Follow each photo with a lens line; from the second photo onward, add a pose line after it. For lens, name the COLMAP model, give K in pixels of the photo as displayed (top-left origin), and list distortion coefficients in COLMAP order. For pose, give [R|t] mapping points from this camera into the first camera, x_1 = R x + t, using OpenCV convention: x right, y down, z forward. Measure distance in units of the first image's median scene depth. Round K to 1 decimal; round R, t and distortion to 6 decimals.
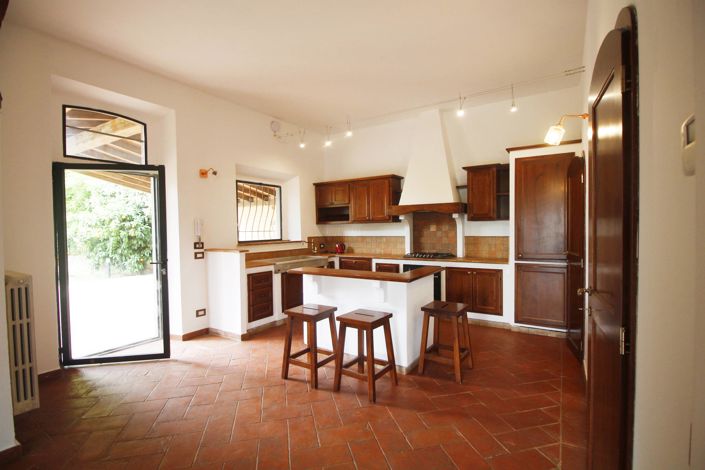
lens RADIAL K [[333.3, 0, 356.2], [0, 333.3, 237.1], [0, 0, 1]] dist [-0.001692, -0.000175]
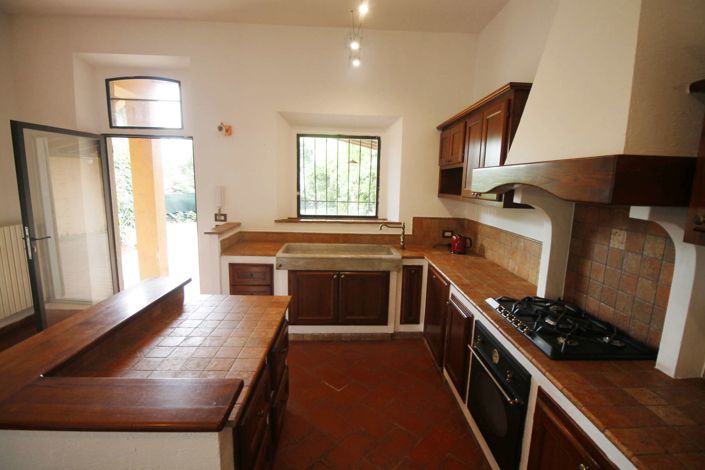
lens RADIAL K [[333.3, 0, 356.2], [0, 333.3, 237.1], [0, 0, 1]] dist [-0.001692, -0.000175]
pose [[0.572396, 0.162360, -0.803743, 0.351931], [-0.054789, 0.985583, 0.160074, -0.067614], [0.818145, -0.047590, 0.573039, 0.652466]]
